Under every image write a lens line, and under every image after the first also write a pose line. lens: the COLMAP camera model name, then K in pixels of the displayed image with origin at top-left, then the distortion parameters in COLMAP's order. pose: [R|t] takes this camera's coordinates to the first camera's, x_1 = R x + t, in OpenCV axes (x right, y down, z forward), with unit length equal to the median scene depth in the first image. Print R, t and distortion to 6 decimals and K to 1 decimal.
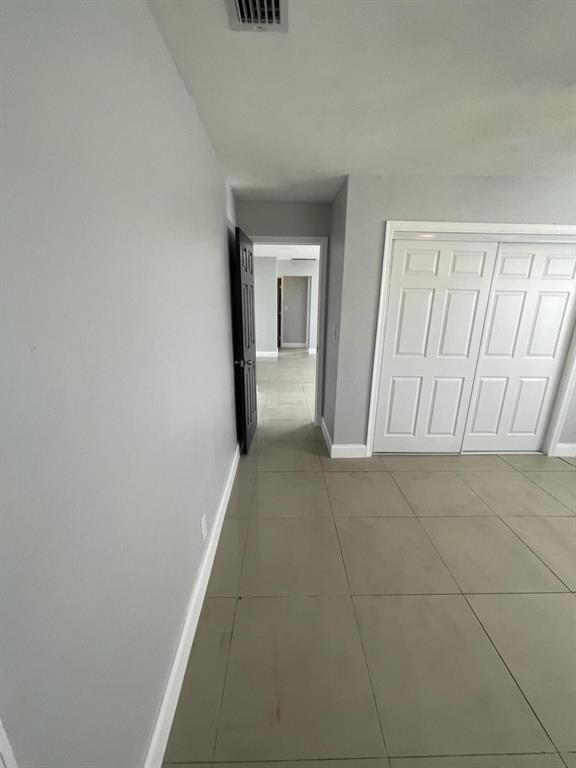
lens RADIAL K [[321.7, 0, 288.0], [0, 321.7, 384.0], [0, 0, 1]] dist [-0.002052, -0.000180]
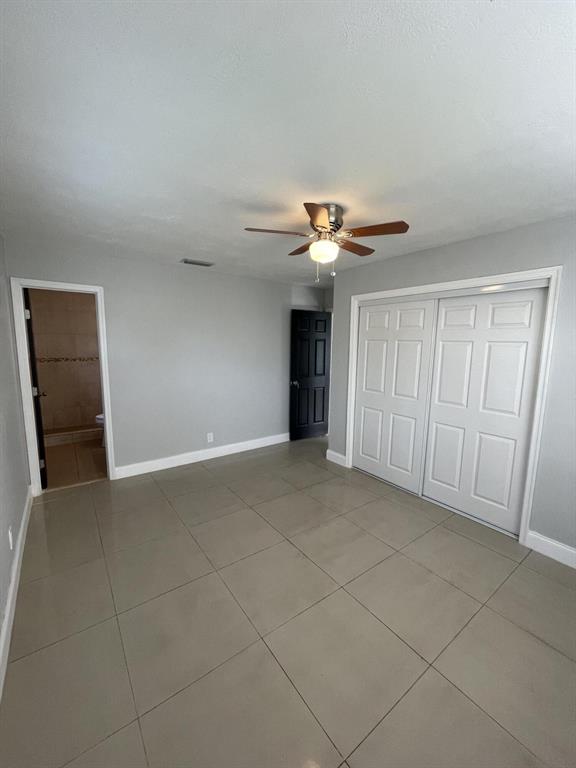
lens RADIAL K [[311.7, 0, 292.1], [0, 311.7, 384.2], [0, 0, 1]] dist [-0.001051, -0.000208]
pose [[0.571167, 0.101994, -0.814472, 1.104164], [-0.237781, 0.970264, -0.045246, 0.013575], [0.785639, 0.219509, 0.578436, 0.034625]]
